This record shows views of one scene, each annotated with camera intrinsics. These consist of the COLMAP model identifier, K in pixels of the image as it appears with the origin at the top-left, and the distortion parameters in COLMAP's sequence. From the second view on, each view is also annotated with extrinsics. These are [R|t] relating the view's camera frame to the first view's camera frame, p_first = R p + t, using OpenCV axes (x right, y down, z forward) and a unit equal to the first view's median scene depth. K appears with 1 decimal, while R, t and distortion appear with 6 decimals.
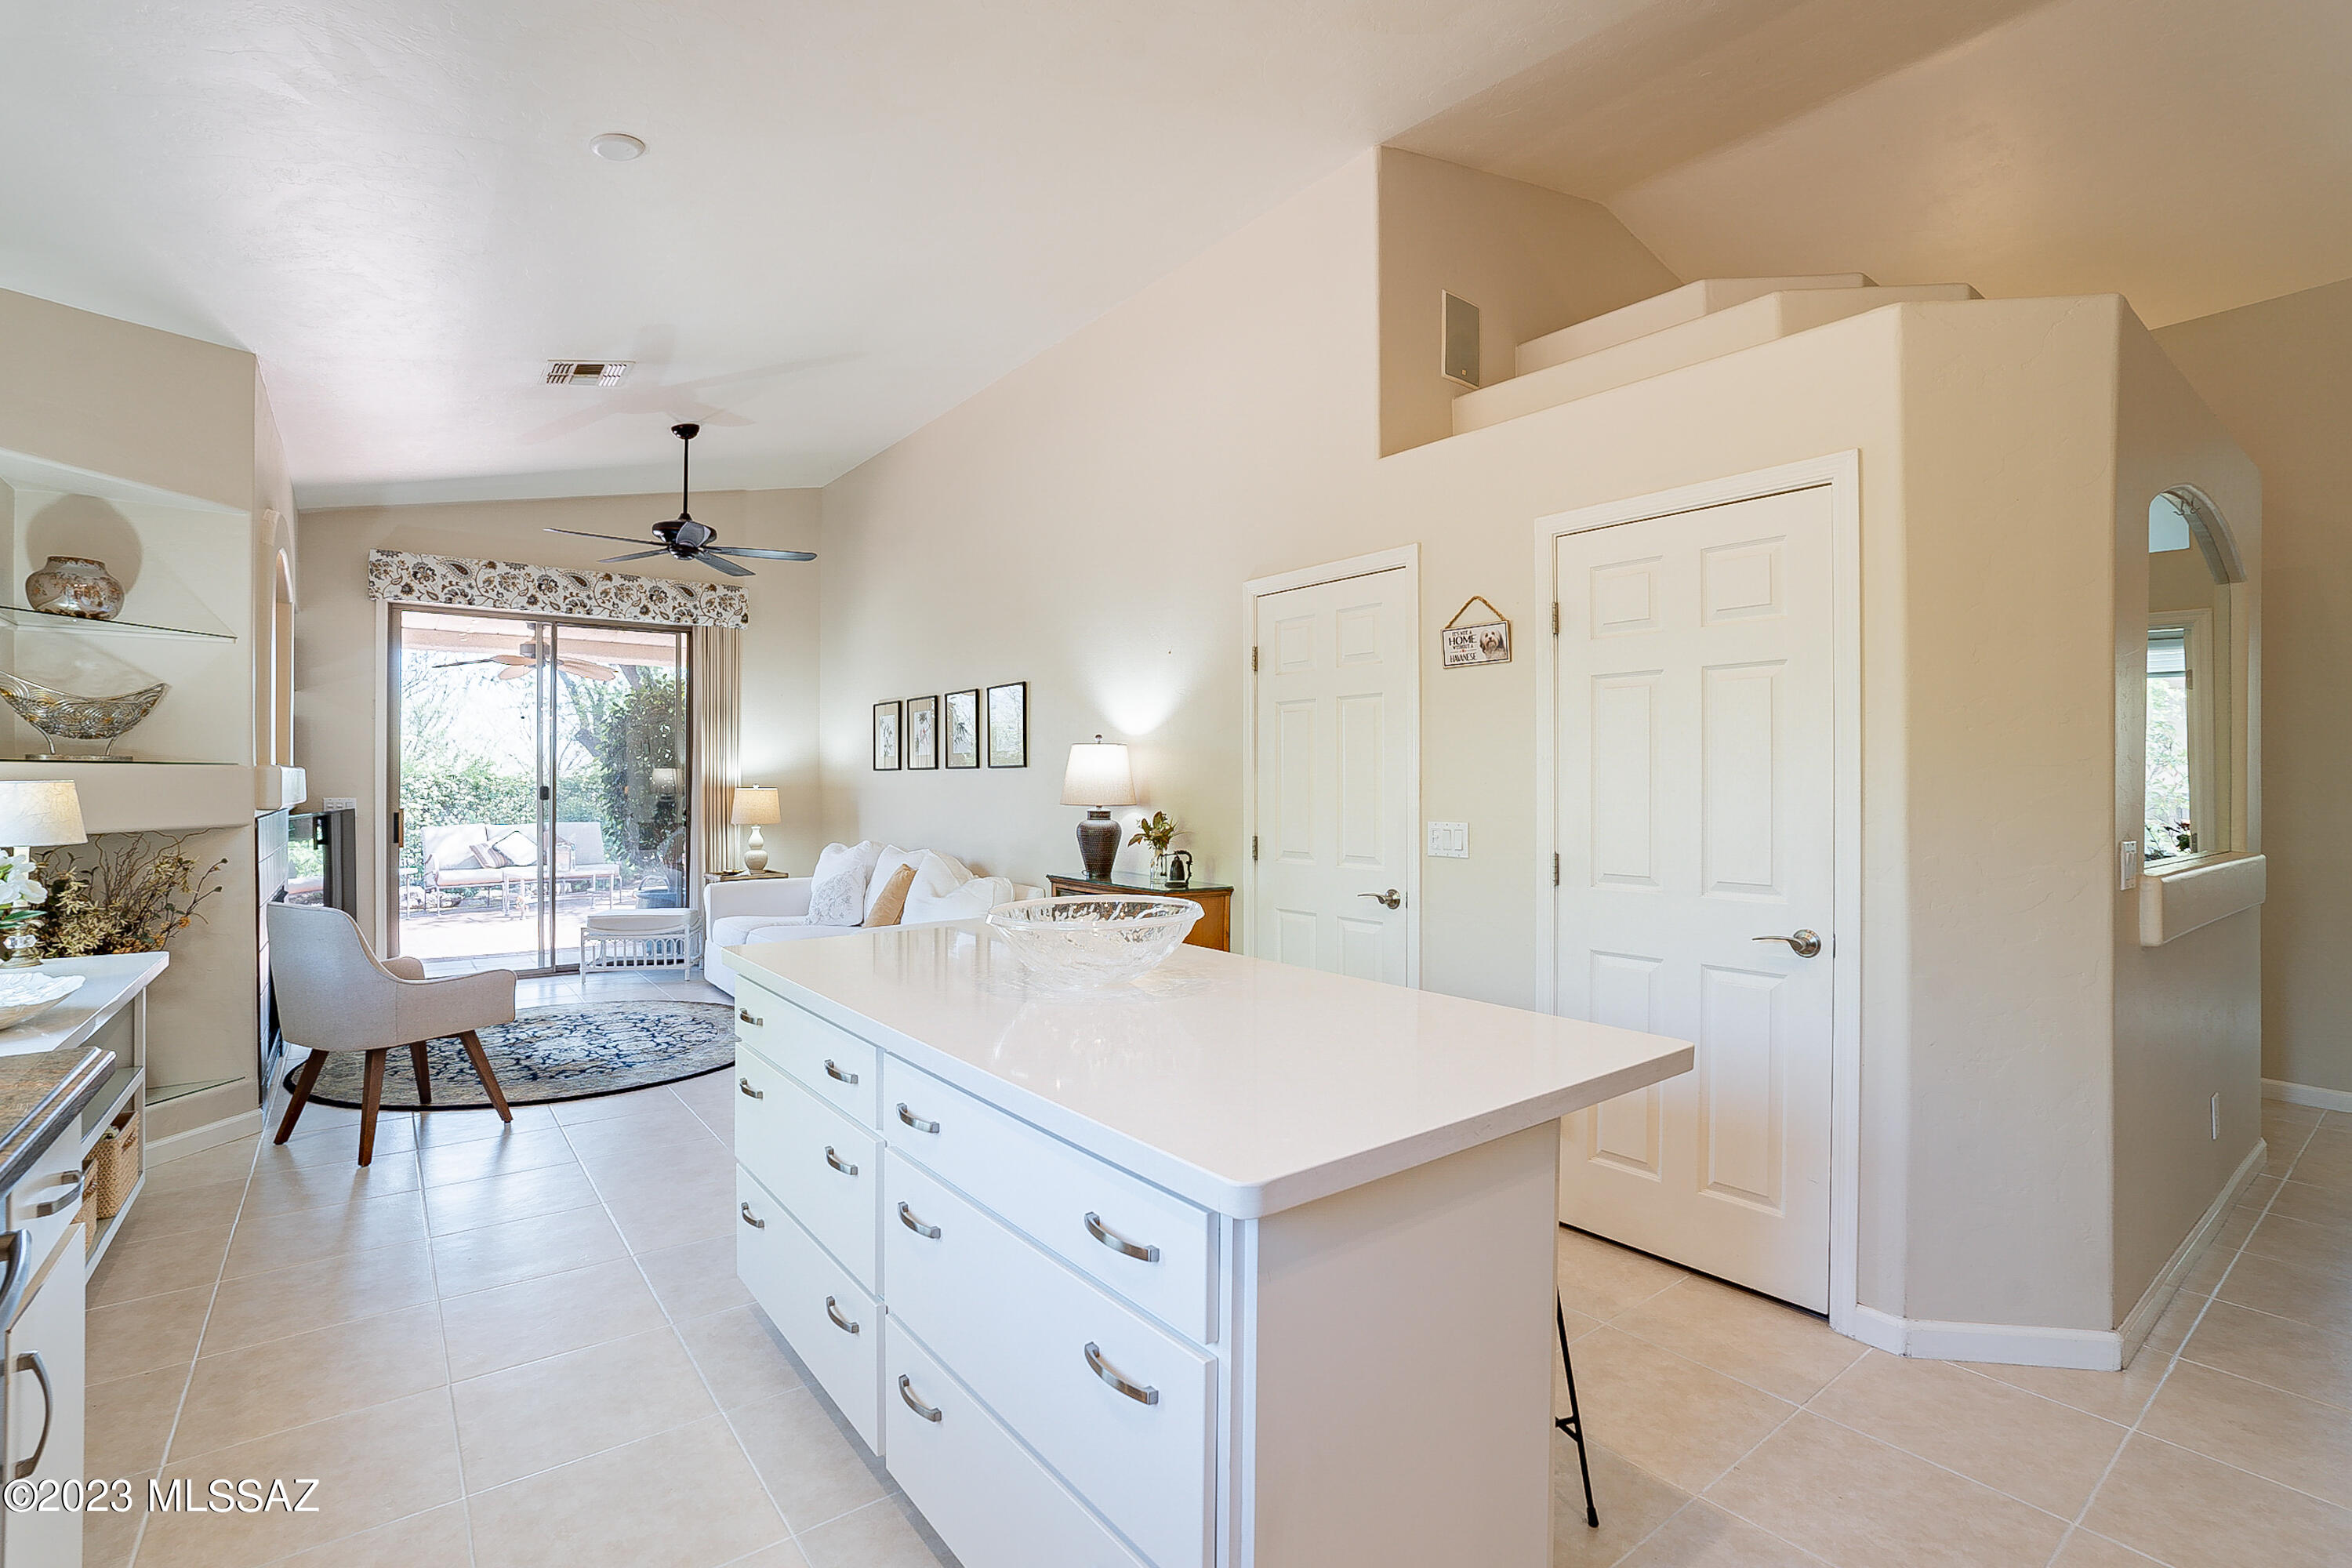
lens RADIAL K [[1055.9, 0, 1180.3], [0, 1055.9, 788.5], [0, 0, 1]] dist [-0.000038, 0.000038]
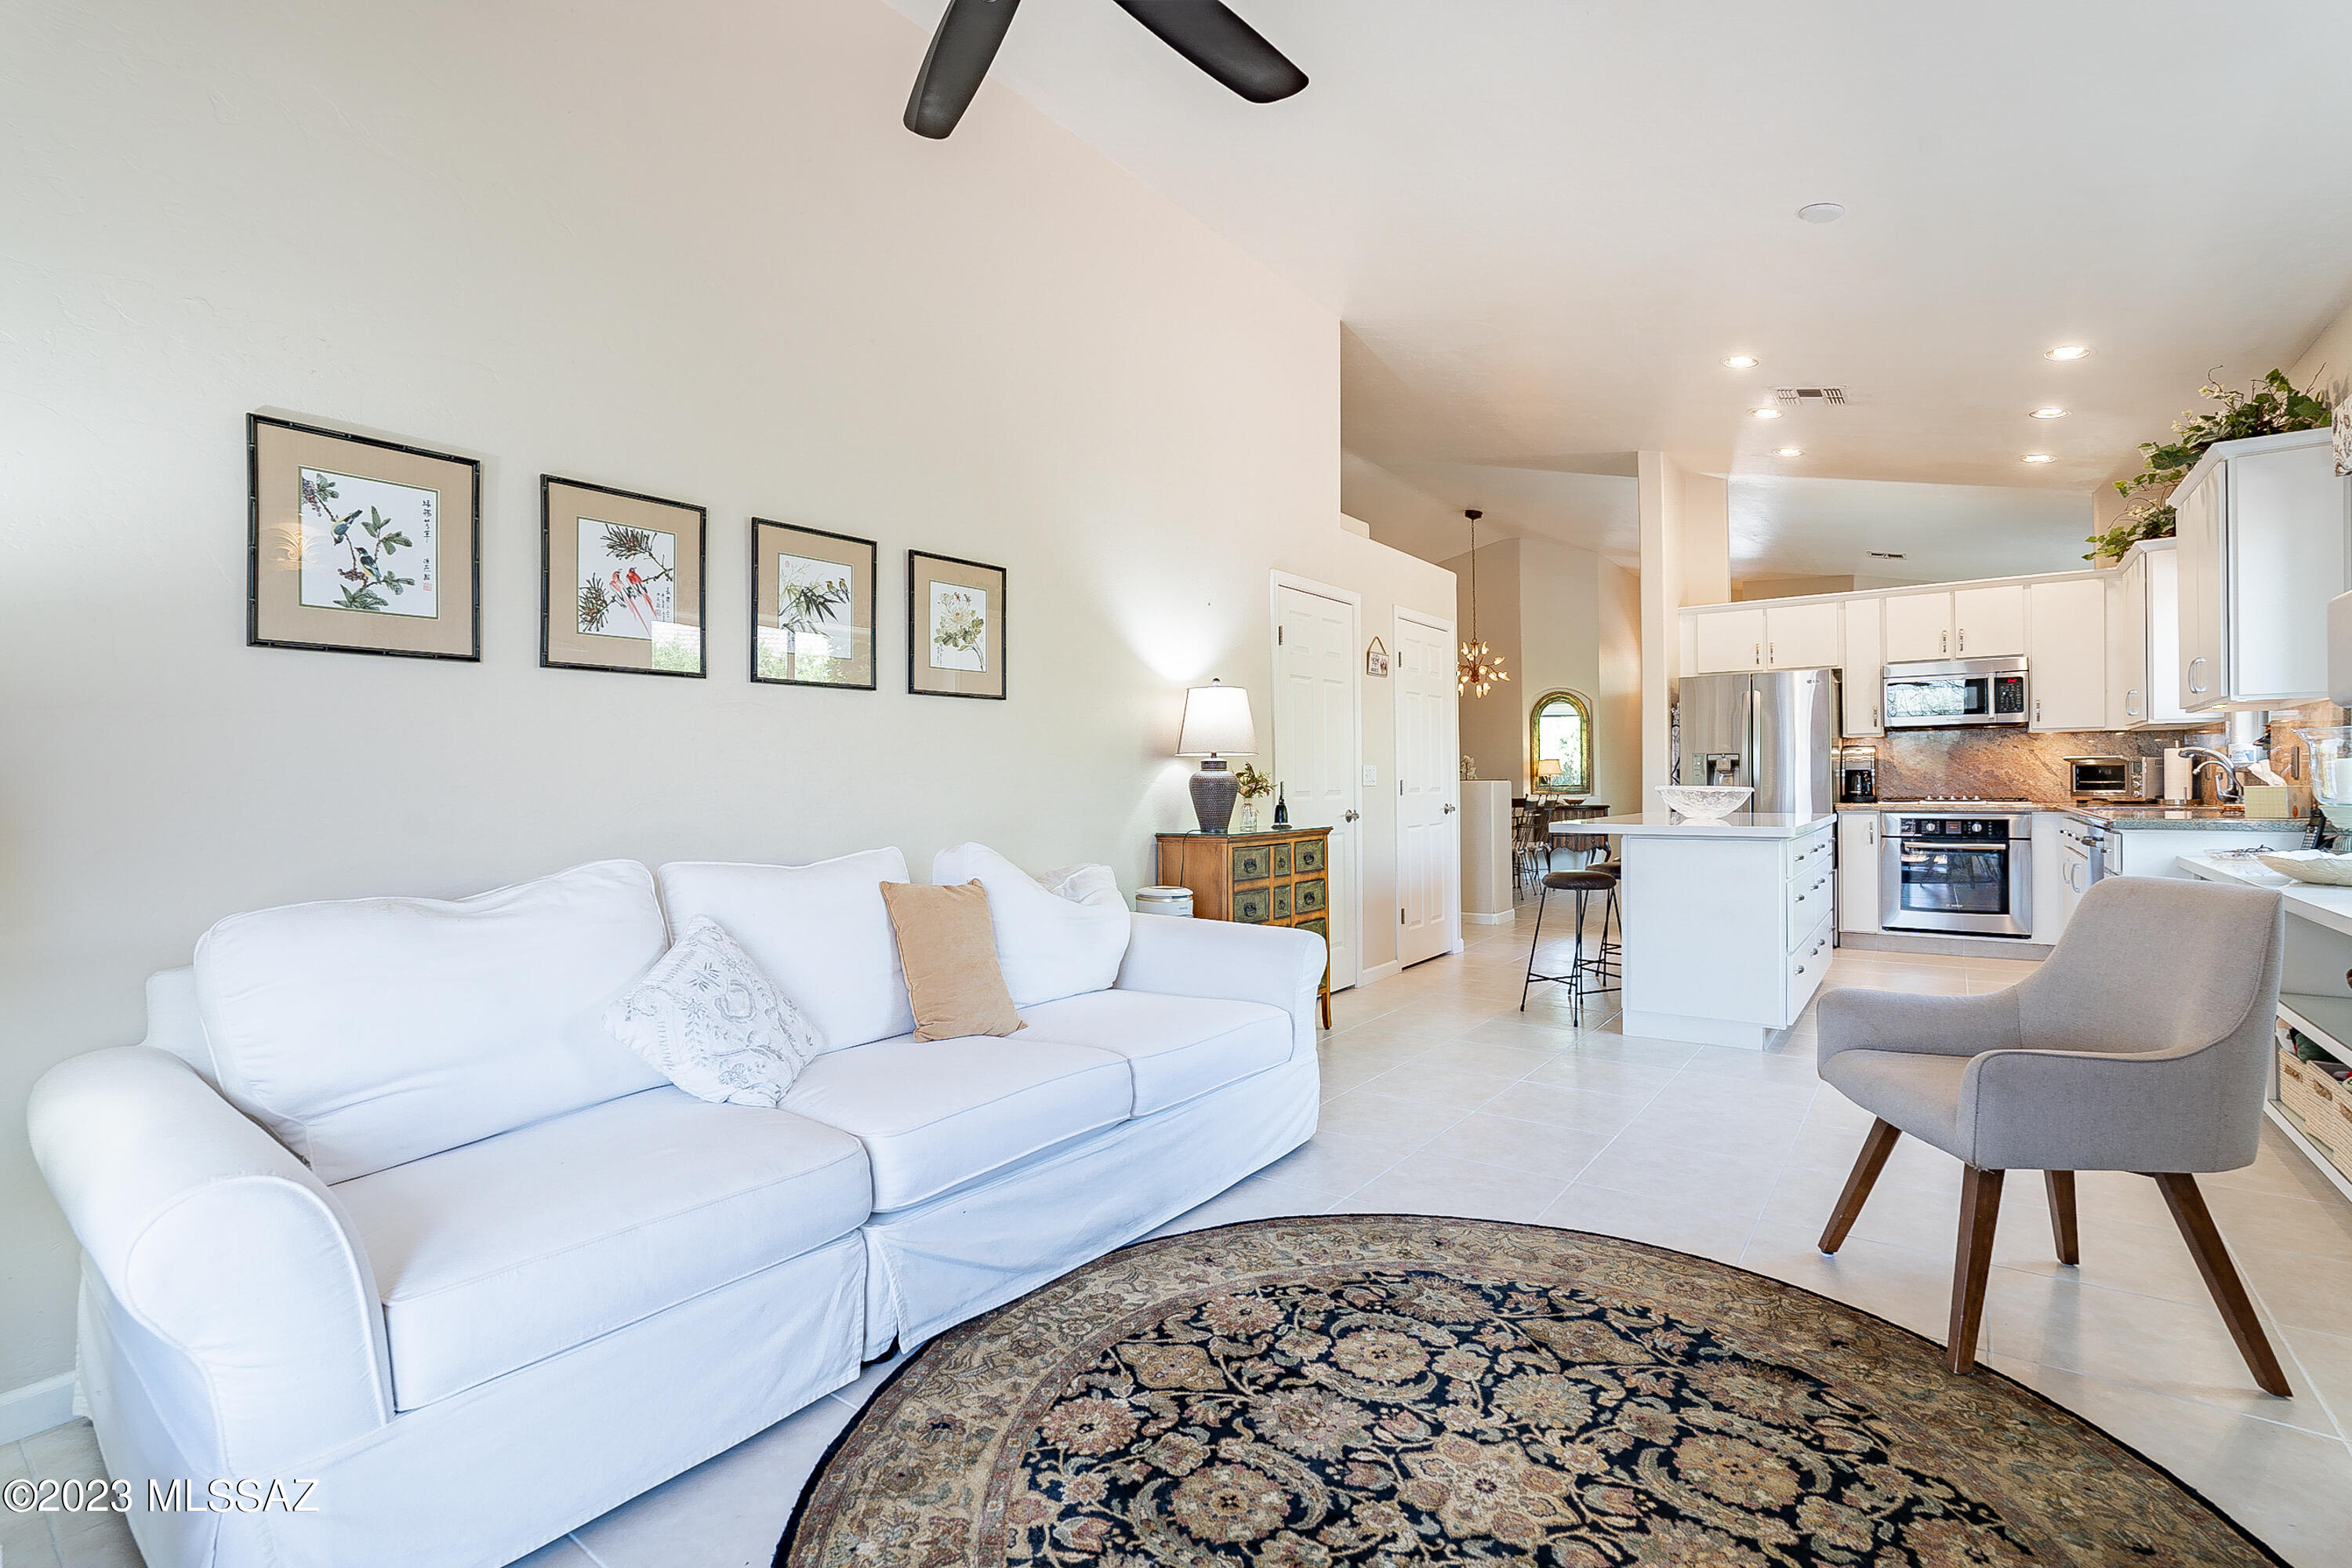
lens RADIAL K [[1055.9, 0, 1177.3], [0, 1055.9, 775.5], [0, 0, 1]] dist [-0.000038, 0.000038]
pose [[-0.244378, 0.006106, 0.969661, -0.438618], [0.013082, 0.999910, -0.002999, 0.016631], [-0.969592, 0.011952, -0.244436, 0.572584]]
